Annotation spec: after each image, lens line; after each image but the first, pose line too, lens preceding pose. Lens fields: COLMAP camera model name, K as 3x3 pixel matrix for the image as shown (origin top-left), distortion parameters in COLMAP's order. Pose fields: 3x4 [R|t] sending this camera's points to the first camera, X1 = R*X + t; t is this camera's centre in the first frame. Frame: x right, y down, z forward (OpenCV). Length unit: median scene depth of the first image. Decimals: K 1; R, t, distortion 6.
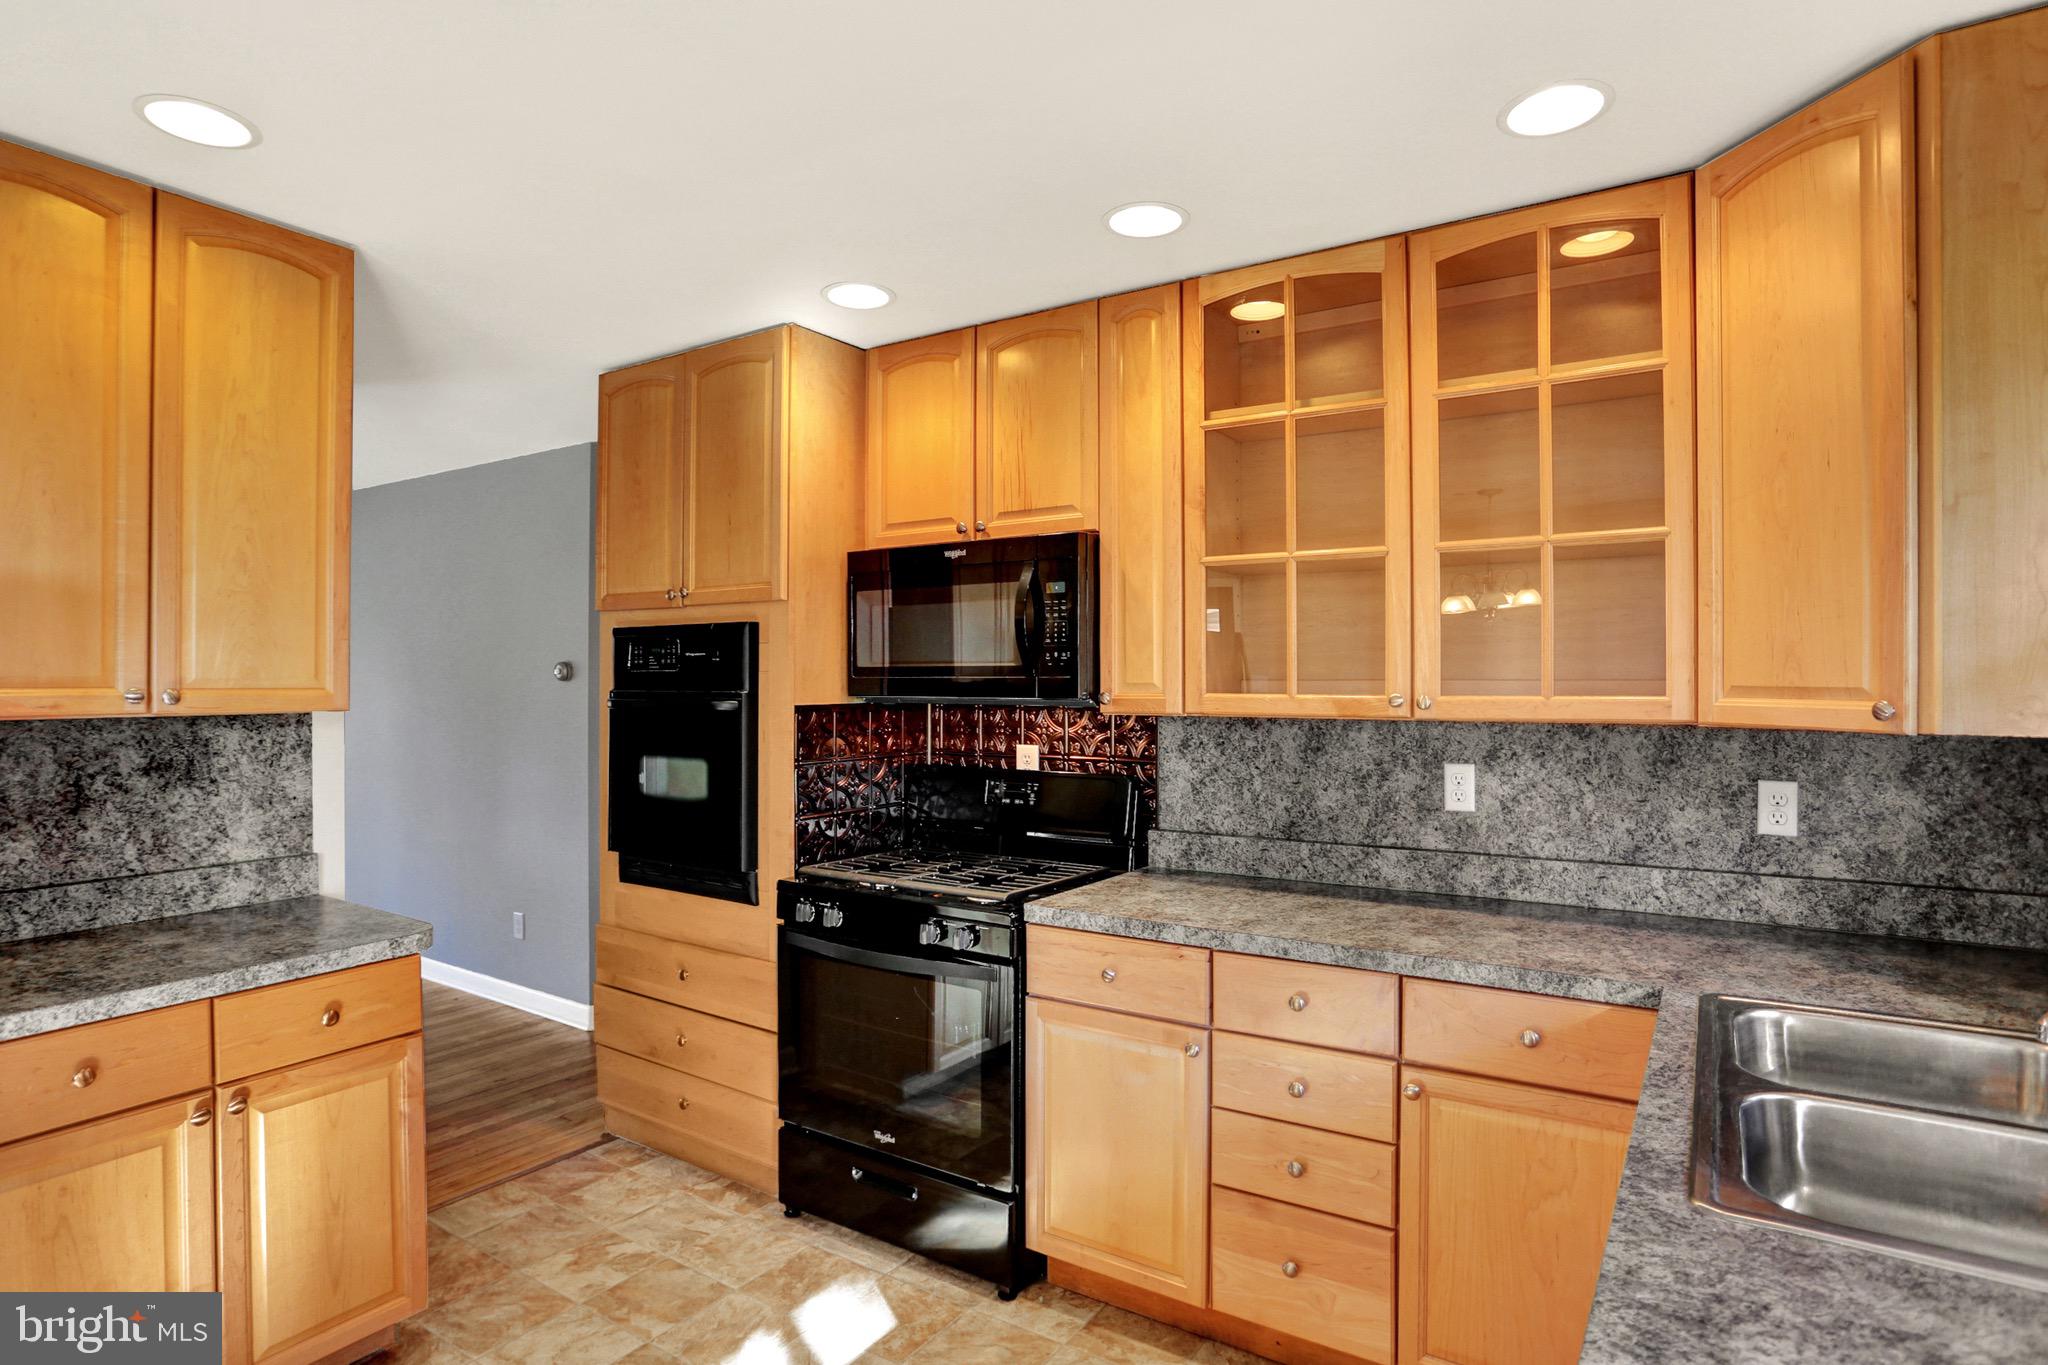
lens RADIAL K [[1066.8, 0, 1021.7], [0, 1066.8, 677.1], [0, 0, 1]] dist [-0.059460, 0.013870]
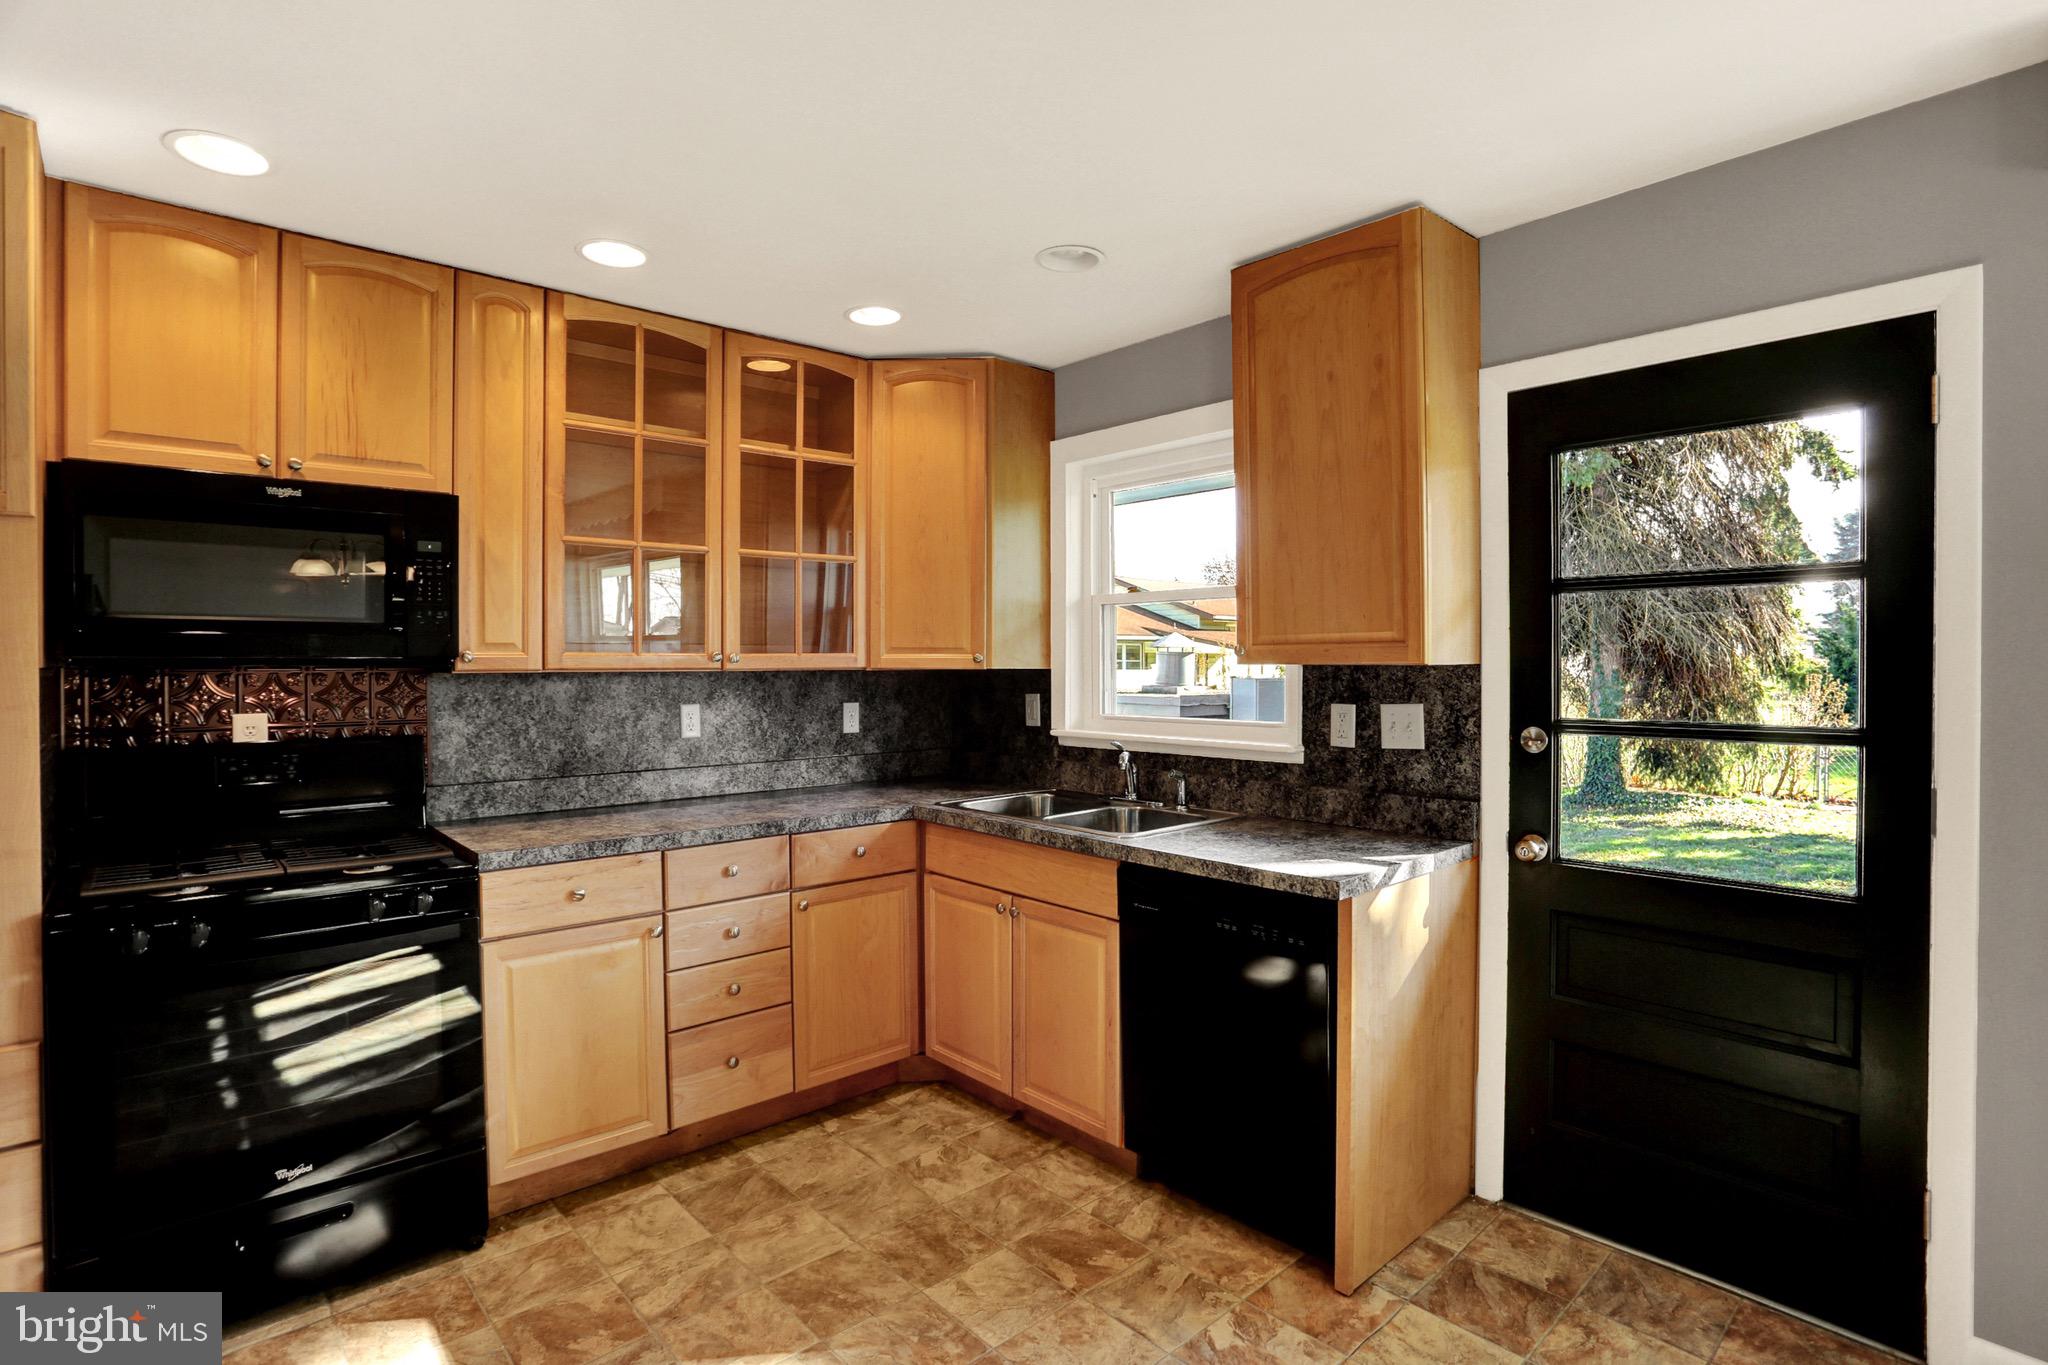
lens RADIAL K [[1003.9, 0, 1012.3], [0, 1003.9, 673.7], [0, 0, 1]] dist [-0.063677, 0.022859]
pose [[0.251120, -0.011708, 0.967885, -0.810272], [-0.002613, 0.999915, 0.012773, 0.025211], [-0.967953, -0.005736, 0.251068, 0.270870]]
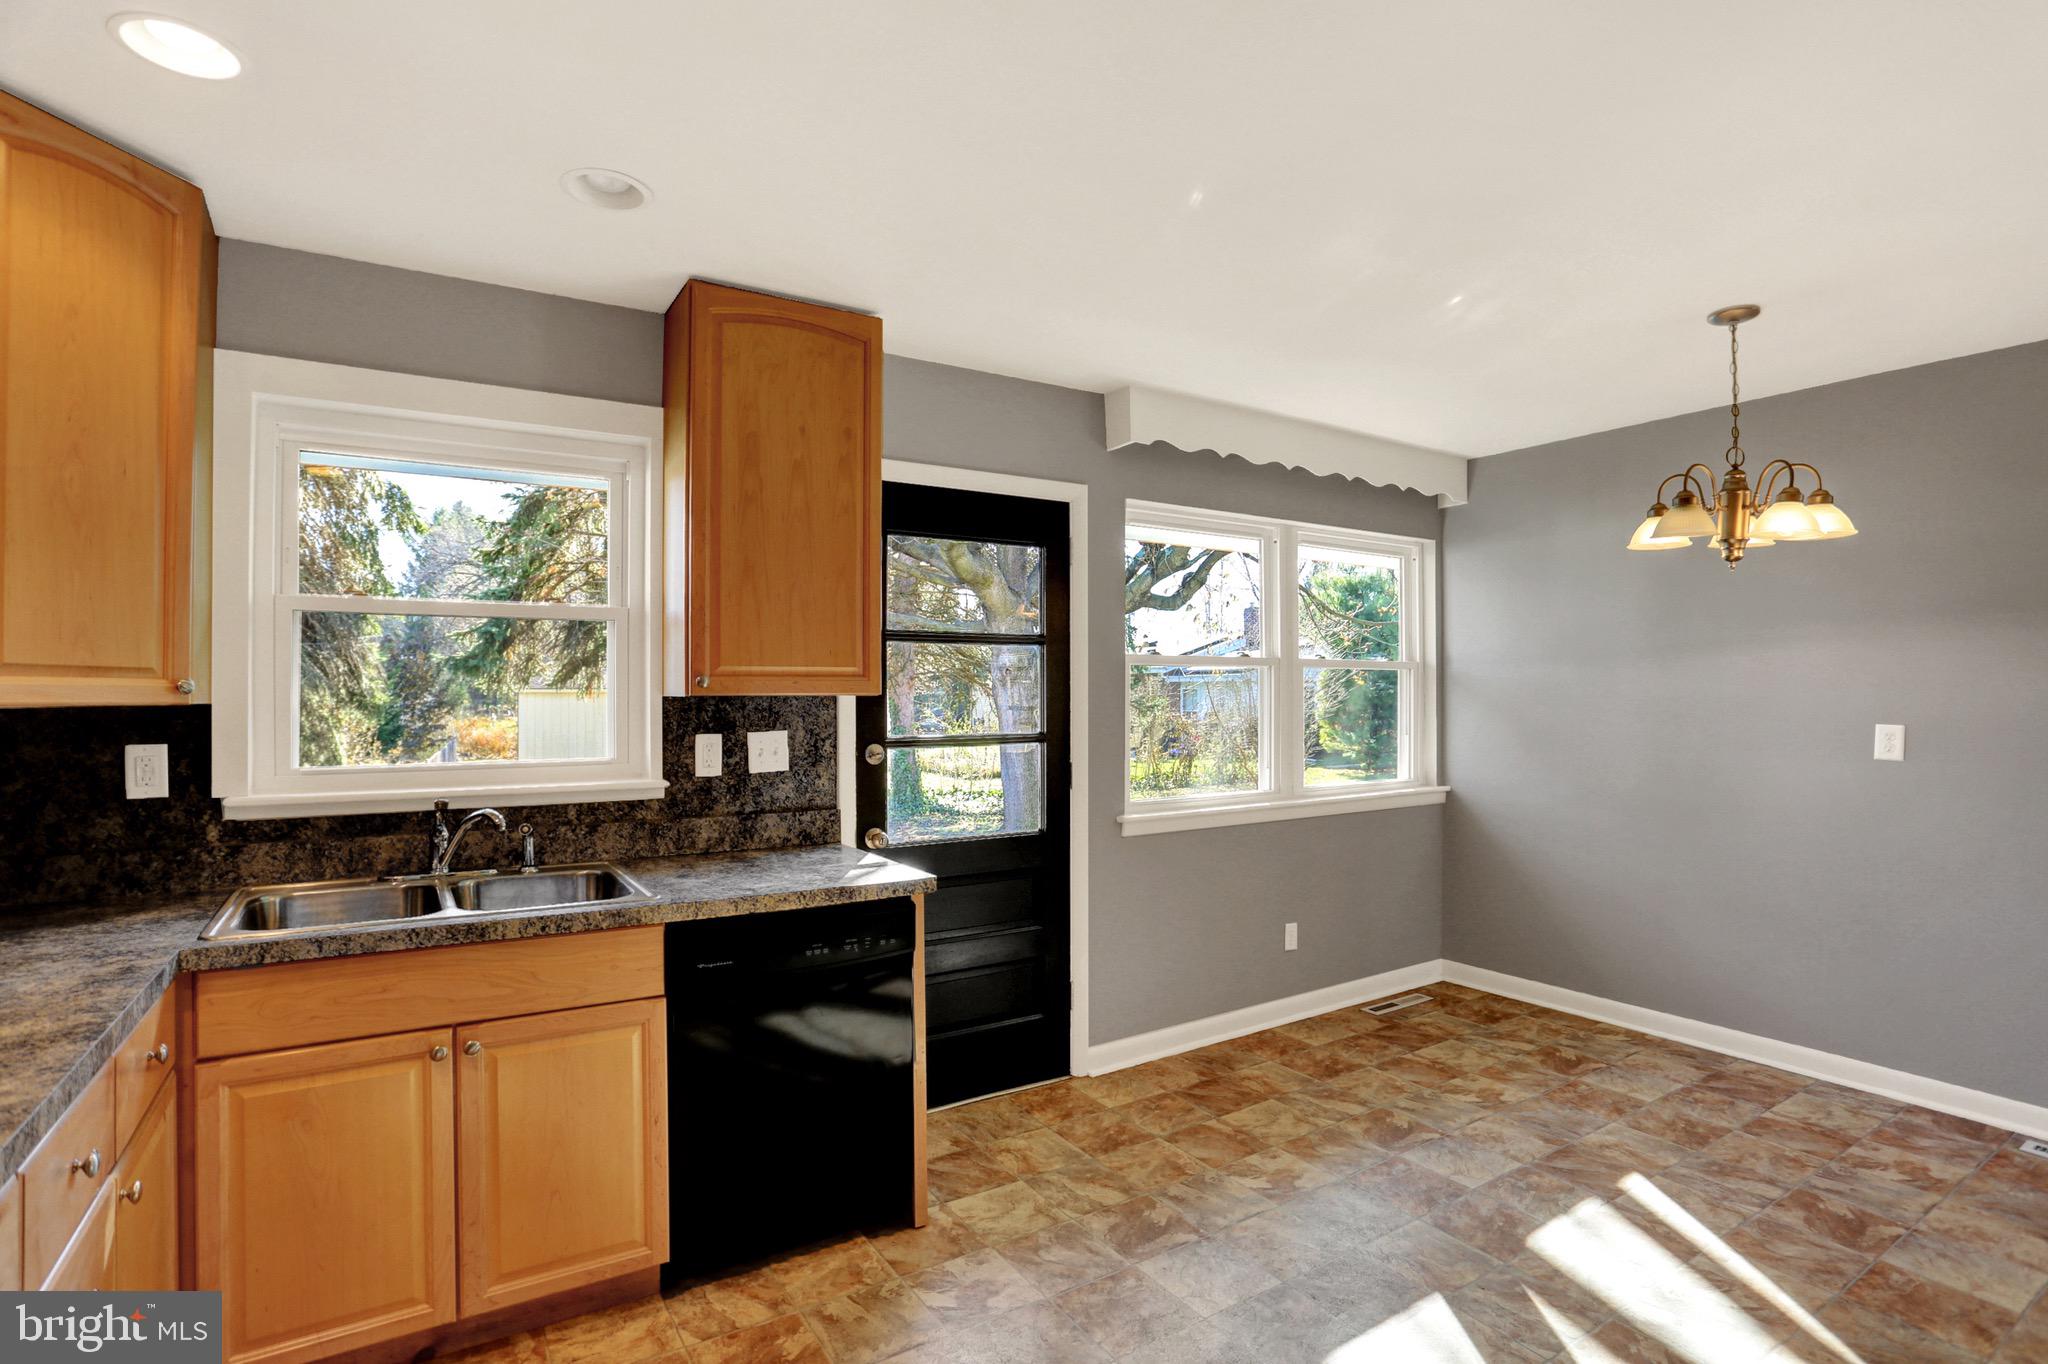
lens RADIAL K [[1003.9, 0, 1015.6], [0, 1003.9, 683.1], [0, 0, 1]] dist [-0.063677, 0.022859]
pose [[-0.911454, 0.003558, 0.411386, -0.410548], [-0.002479, 0.999897, -0.014140, 0.029391], [-0.411394, -0.013908, -0.911352, 1.136394]]
